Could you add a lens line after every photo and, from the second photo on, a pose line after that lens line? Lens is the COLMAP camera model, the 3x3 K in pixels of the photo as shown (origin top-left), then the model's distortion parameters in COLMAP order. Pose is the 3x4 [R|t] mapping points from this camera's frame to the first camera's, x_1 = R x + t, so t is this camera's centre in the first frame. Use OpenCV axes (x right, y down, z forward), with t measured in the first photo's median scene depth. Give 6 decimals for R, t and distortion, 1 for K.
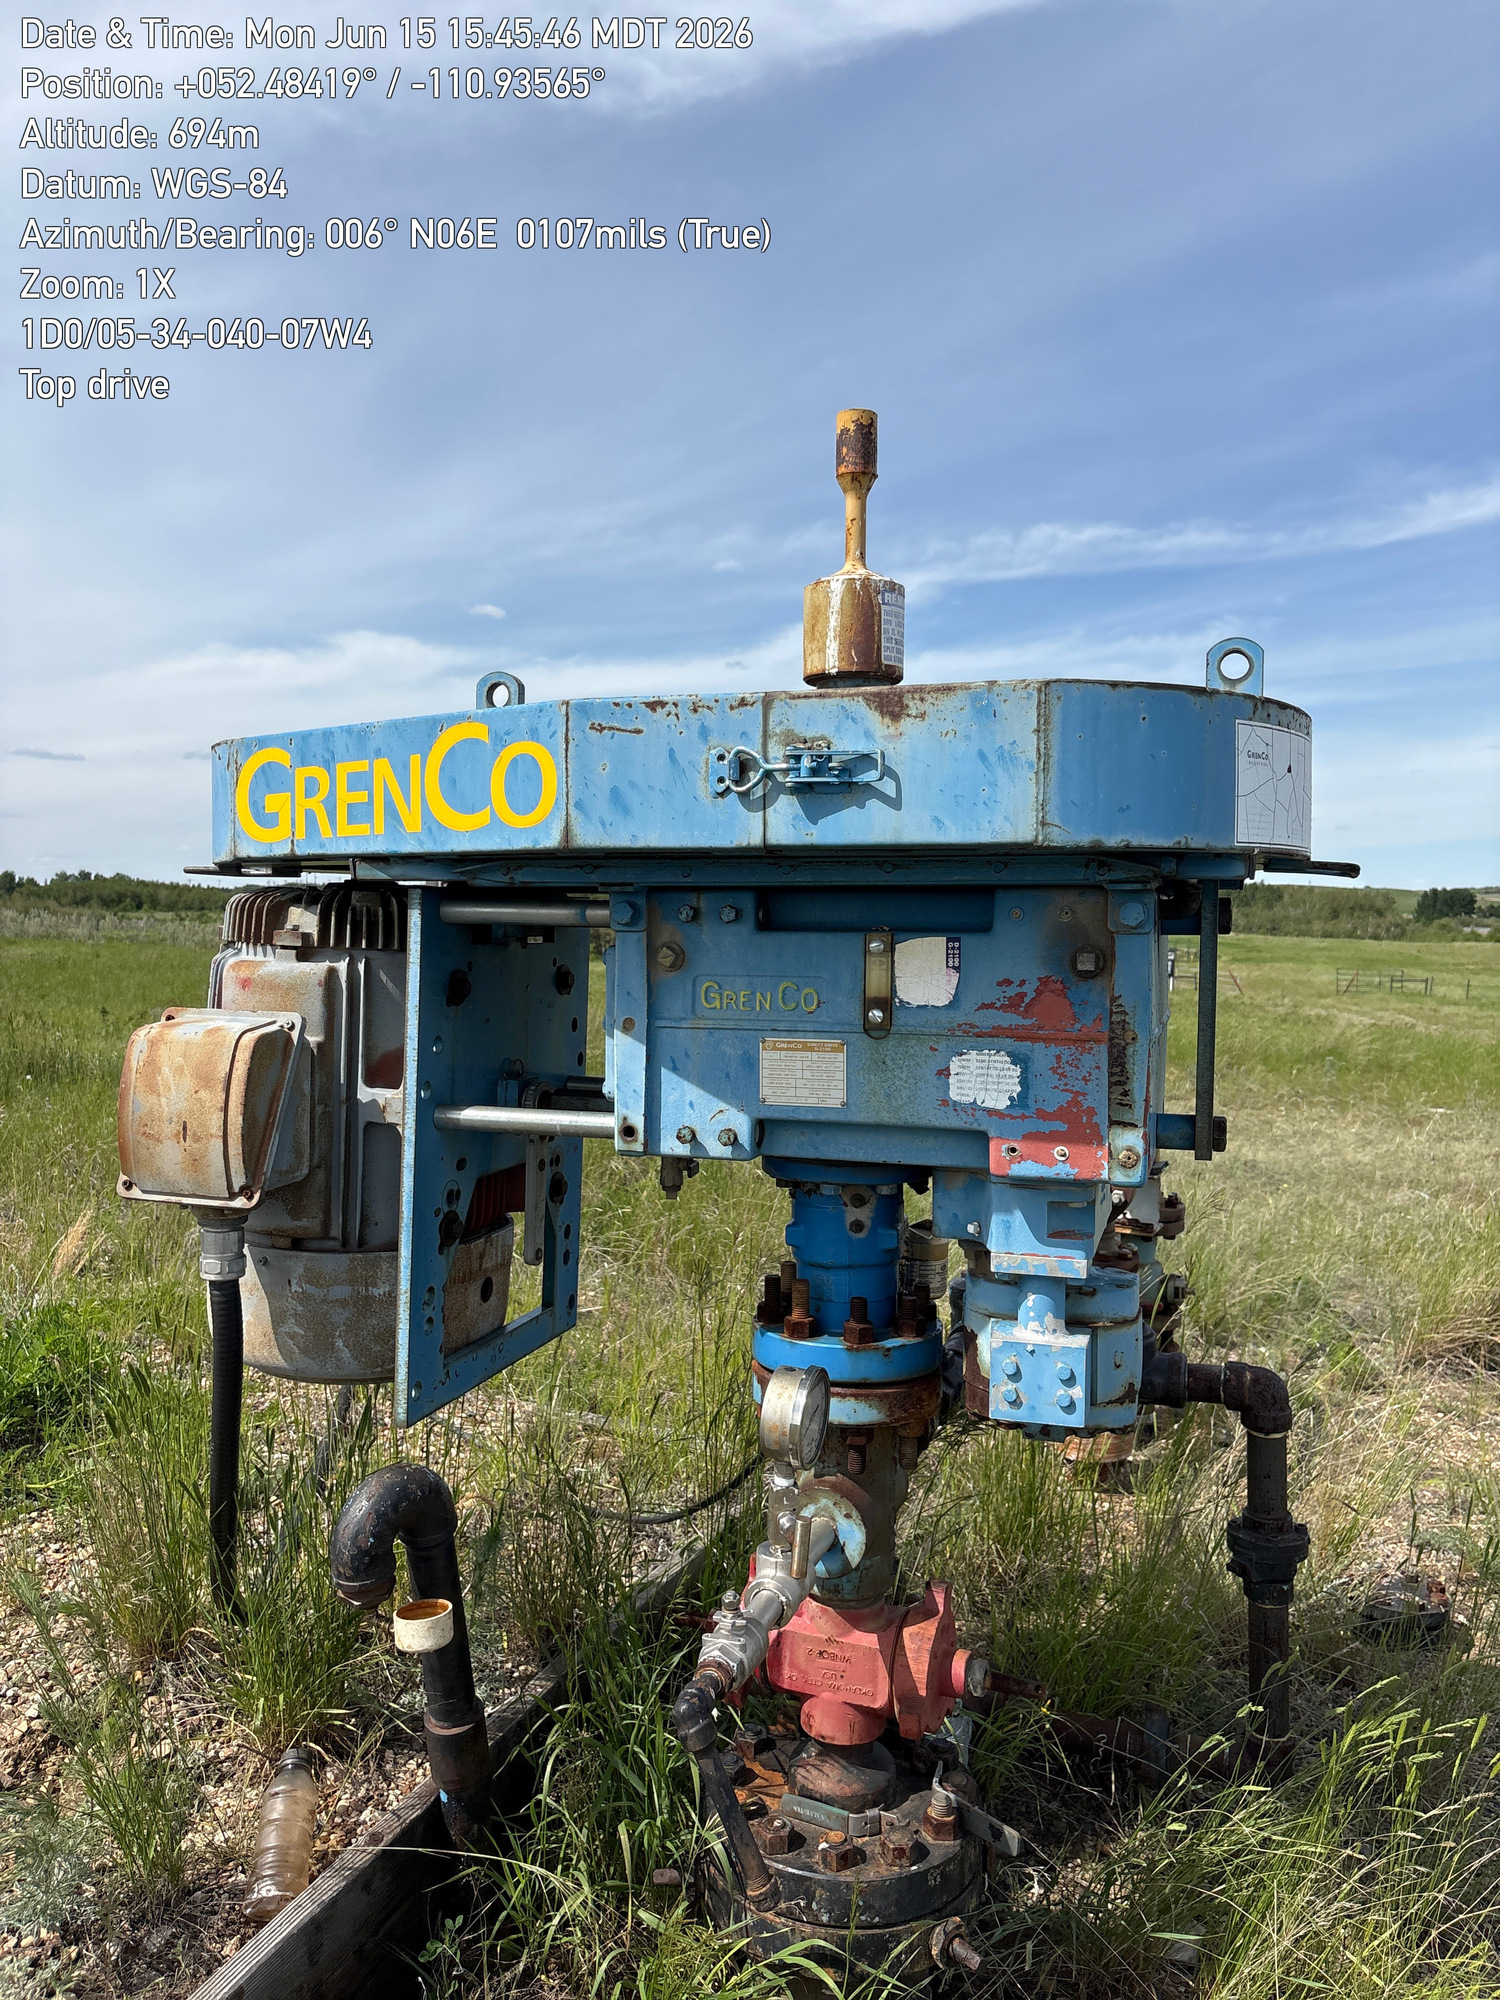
lens RADIAL K [[1571.5, 0, 755.3], [0, 1571.5, 993.8], [0, 0, 1]] dist [0.070341, -0.030811]
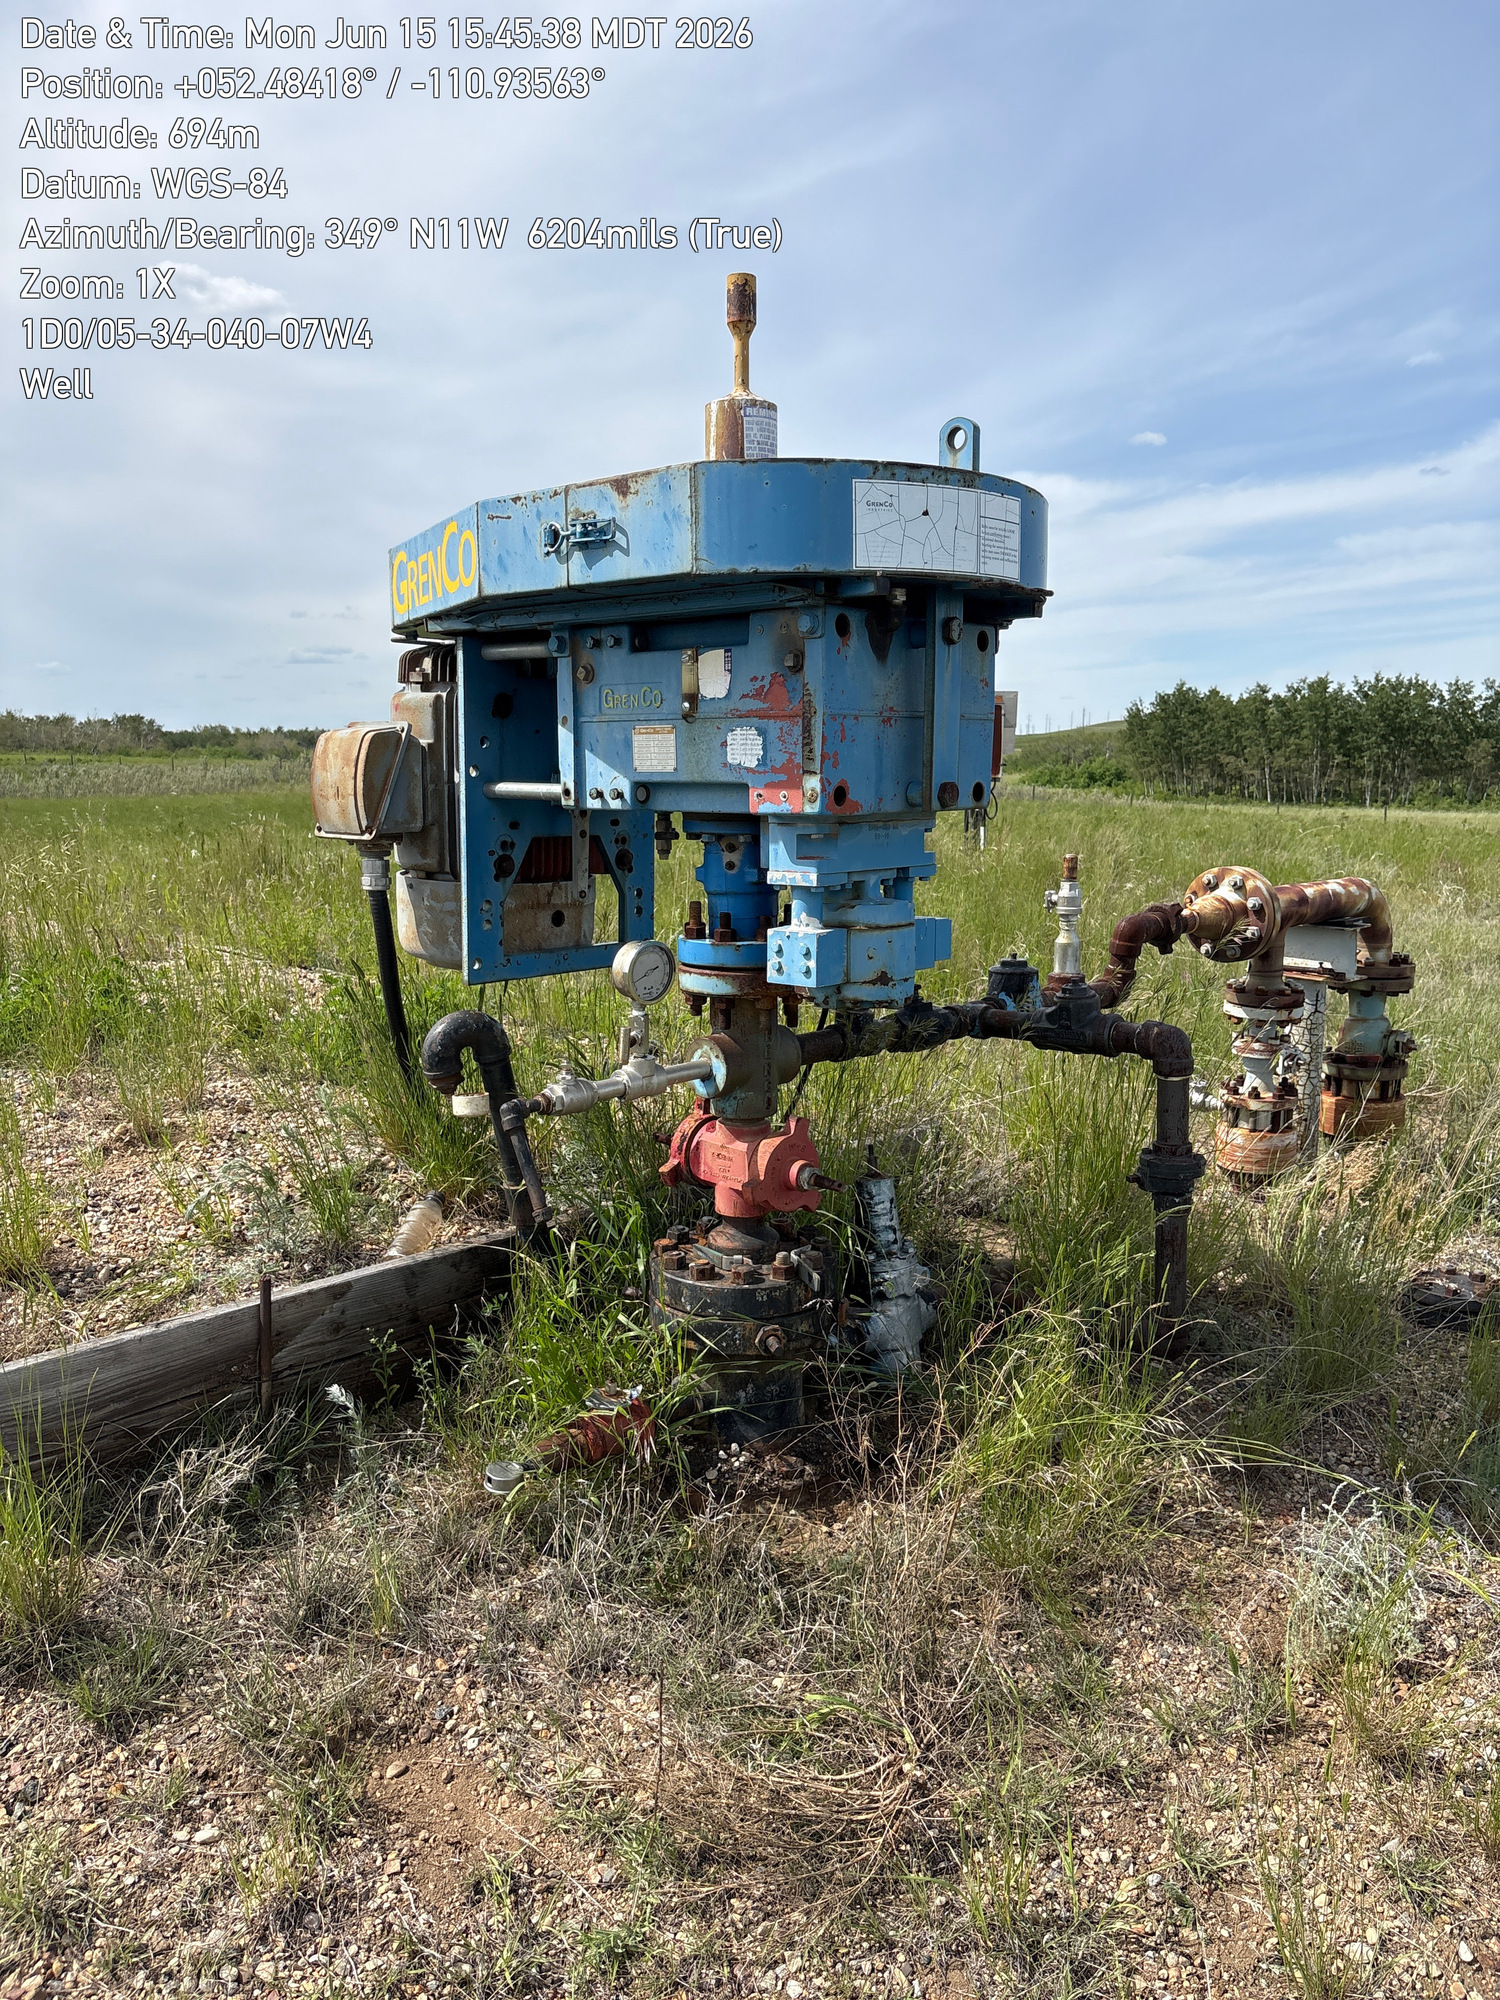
lens RADIAL K [[1571.5, 0, 761.3], [0, 1571.5, 1001.3], [0, 0, 1]] dist [0.070341, -0.030811]
pose [[0.913335, 0.050573, -0.404056, 0.730794], [-0.010668, 0.994889, 0.100411, 0.136134], [0.407069, -0.087398, 0.909207, -0.336553]]
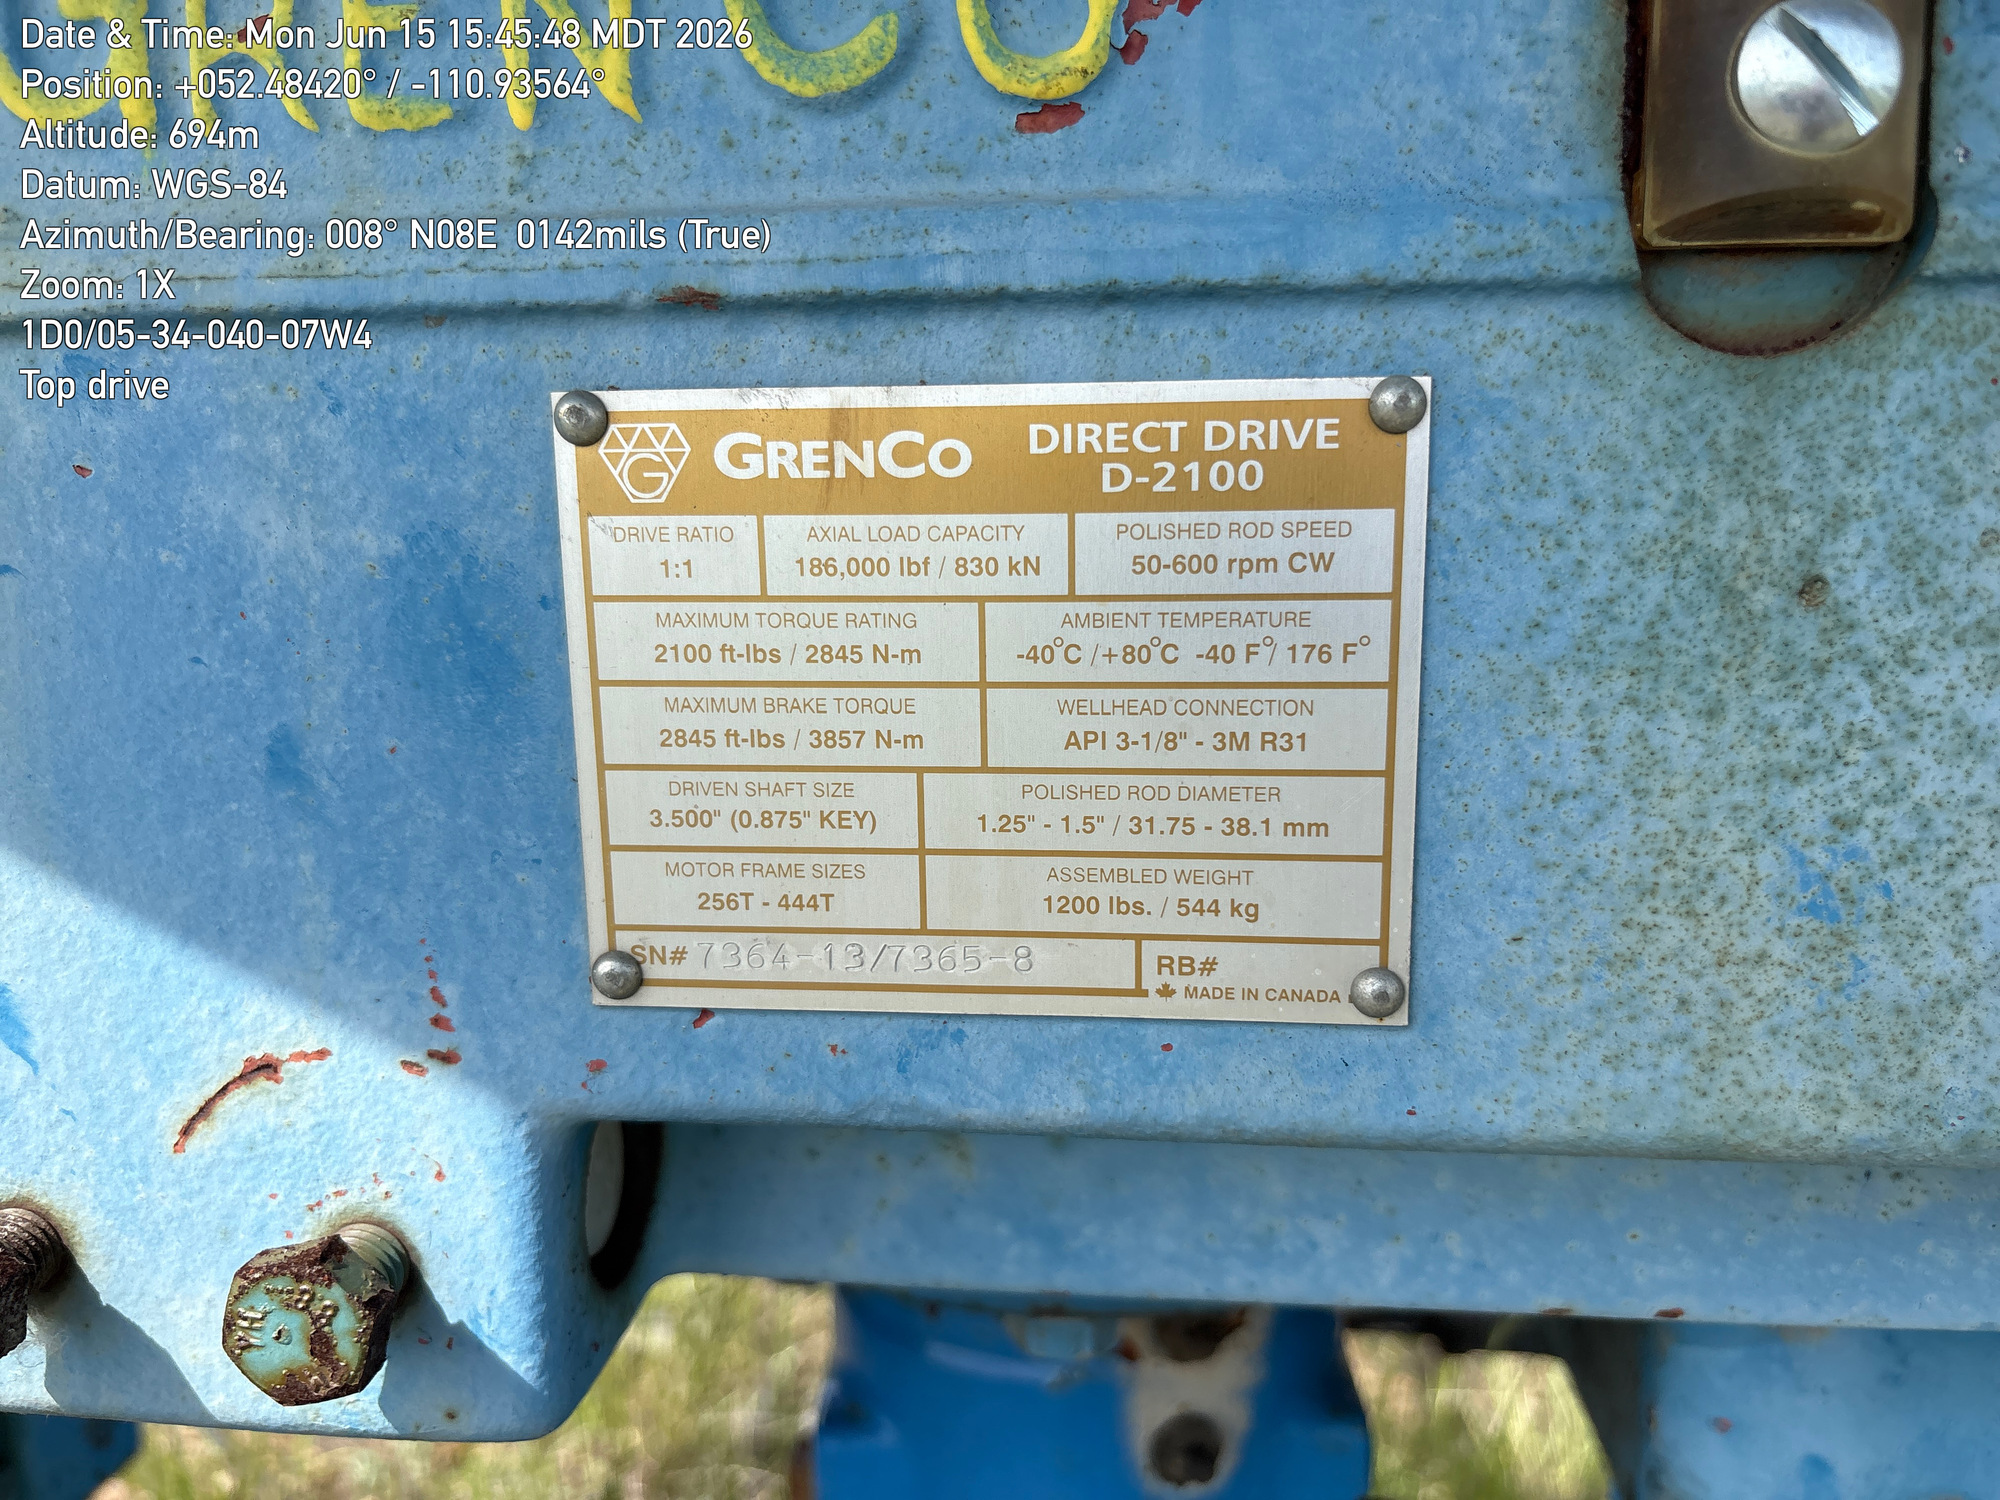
lens RADIAL K [[1571.5, 0, 1004.1], [0, 1571.5, 750.7], [0, 0, 1]] dist [0.070341, -0.030811]
pose [[0.980741, -0.052168, 0.188219, 0.010932], [0.028125, 0.991347, 0.128221, 0.038455], [-0.193280, -0.120458, 0.973721, 0.882930]]
